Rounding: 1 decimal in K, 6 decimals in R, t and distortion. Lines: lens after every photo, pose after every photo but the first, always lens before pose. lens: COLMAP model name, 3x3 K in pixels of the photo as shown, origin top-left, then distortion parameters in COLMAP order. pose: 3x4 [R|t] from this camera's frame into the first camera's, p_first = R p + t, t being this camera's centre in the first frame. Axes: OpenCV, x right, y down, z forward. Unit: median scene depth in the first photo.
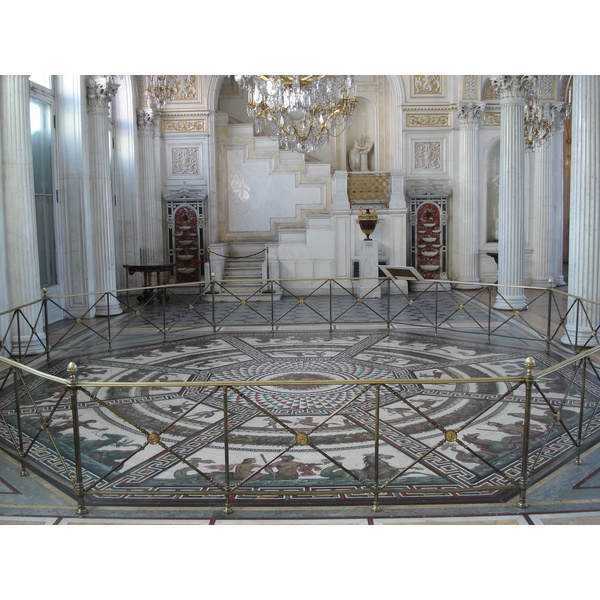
lens RADIAL K [[680.6, 0, 300.0], [0, 680.6, 300.0], [0, 0, 1]] dist [-0.096884, -0.028164]
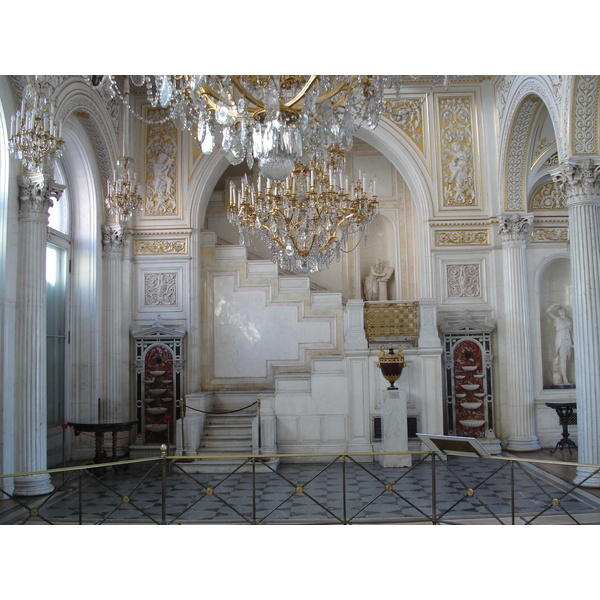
lens RADIAL K [[680.6, 0, 300.0], [0, 680.6, 300.0], [0, 0, 1]] dist [-0.096884, -0.028164]
pose [[0.999835, -0.004554, -0.017609, 0.010737], [0.000827, 0.978528, -0.206113, -0.029383], [0.018170, 0.206065, 0.978370, 0.235841]]
